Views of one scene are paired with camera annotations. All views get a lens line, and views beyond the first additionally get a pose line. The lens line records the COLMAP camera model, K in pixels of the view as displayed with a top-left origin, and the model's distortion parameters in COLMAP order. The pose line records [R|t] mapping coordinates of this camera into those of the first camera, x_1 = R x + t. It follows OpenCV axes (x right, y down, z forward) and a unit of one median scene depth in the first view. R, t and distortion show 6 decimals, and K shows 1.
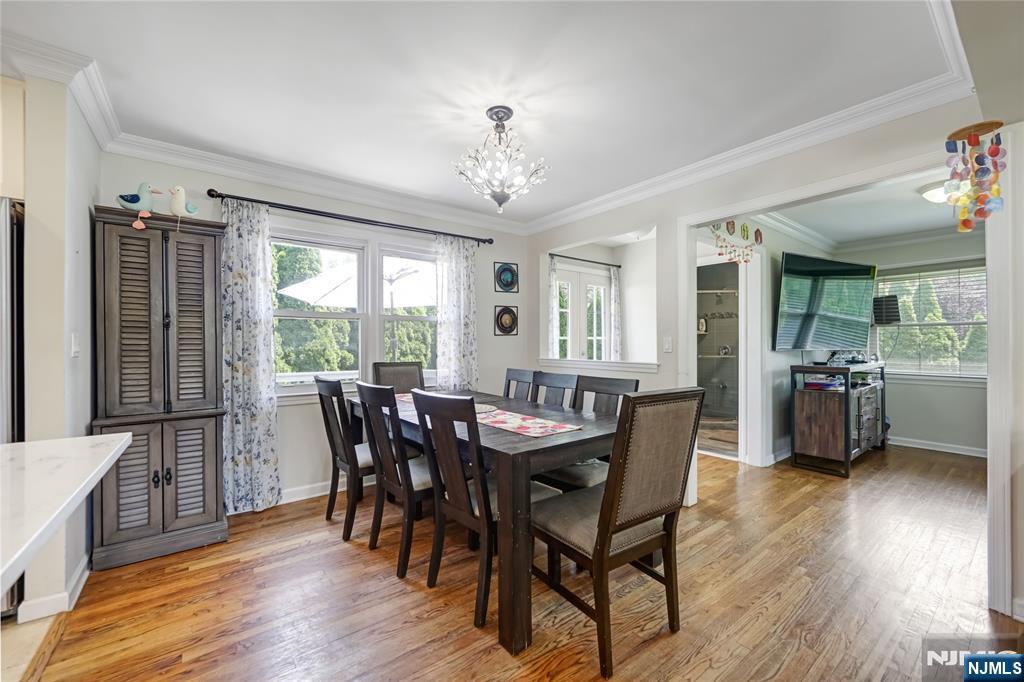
lens RADIAL K [[405.4, 0, 514.1], [0, 405.4, 344.9], [0, 0, 1]] dist [-0.009262, 0.001365]
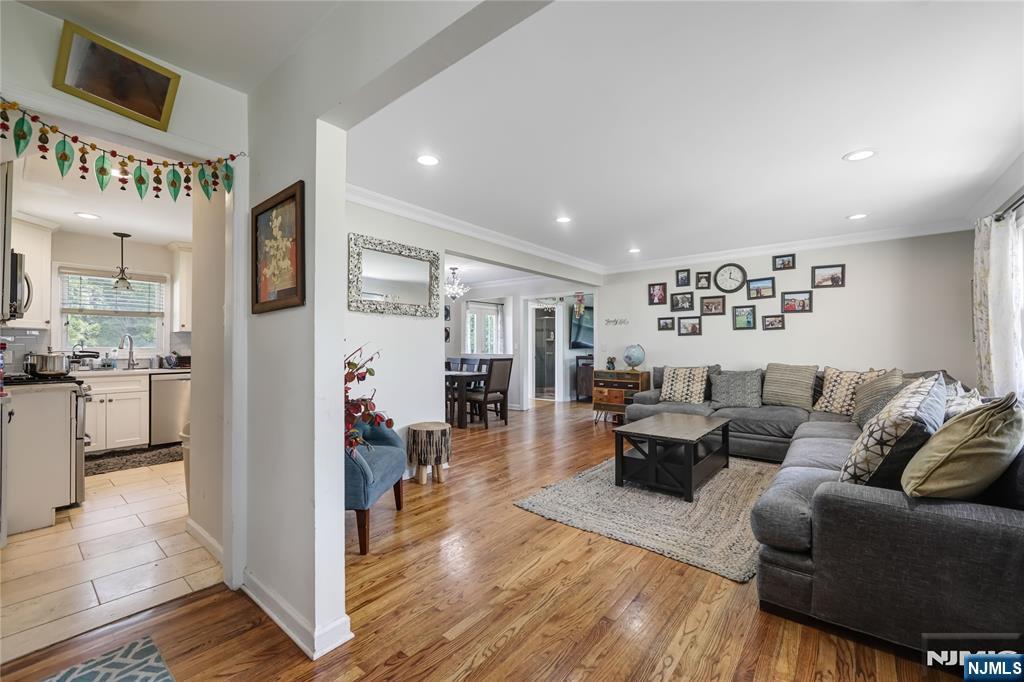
lens RADIAL K [[405.4, 0, 520.4], [0, 405.4, 344.2], [0, 0, 1]] dist [-0.009262, 0.001365]
pose [[0.969428, 0.001659, 0.245371, -0.153478], [-0.000484, 0.999988, -0.004850, -0.002544], [-0.245376, 0.004583, 0.969417, -1.066746]]
